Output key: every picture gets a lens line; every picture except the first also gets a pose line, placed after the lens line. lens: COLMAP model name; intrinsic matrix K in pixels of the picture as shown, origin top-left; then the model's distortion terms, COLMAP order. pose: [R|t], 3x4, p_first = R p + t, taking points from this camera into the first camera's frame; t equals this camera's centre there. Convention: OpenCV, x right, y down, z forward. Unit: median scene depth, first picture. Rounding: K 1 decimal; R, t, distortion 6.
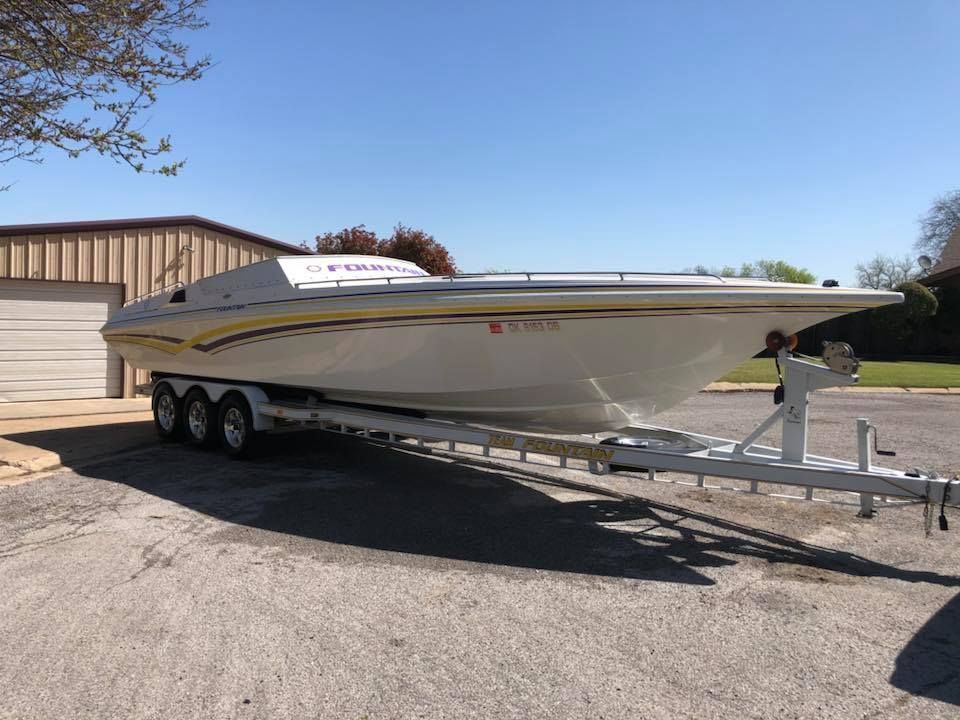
lens RADIAL K [[786.7, 0, 480.0], [0, 786.7, 360.0], [0, 0, 1]] dist [0.006360, 0.004478]
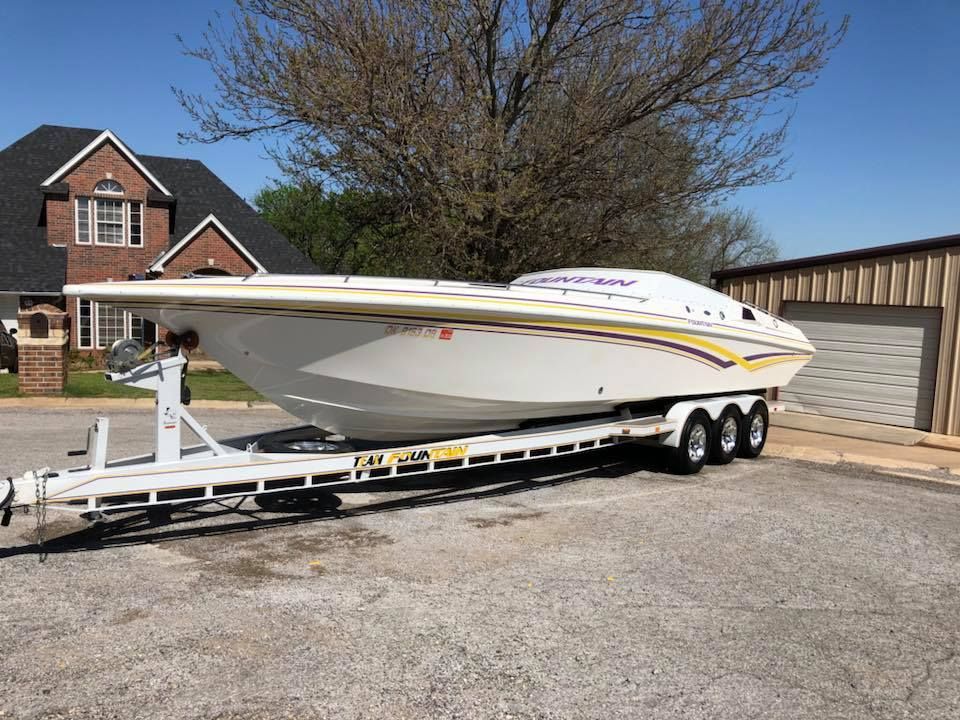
lens RADIAL K [[803.0, 0, 480.0], [0, 803.0, 360.0], [0, 0, 1]] dist [0.011398, 0.013976]
pose [[-0.006469, 0.057755, -0.998310, 0.513486], [-0.100971, 0.993191, 0.058113, -0.038754], [0.994868, 0.101176, -0.000593, 0.503604]]
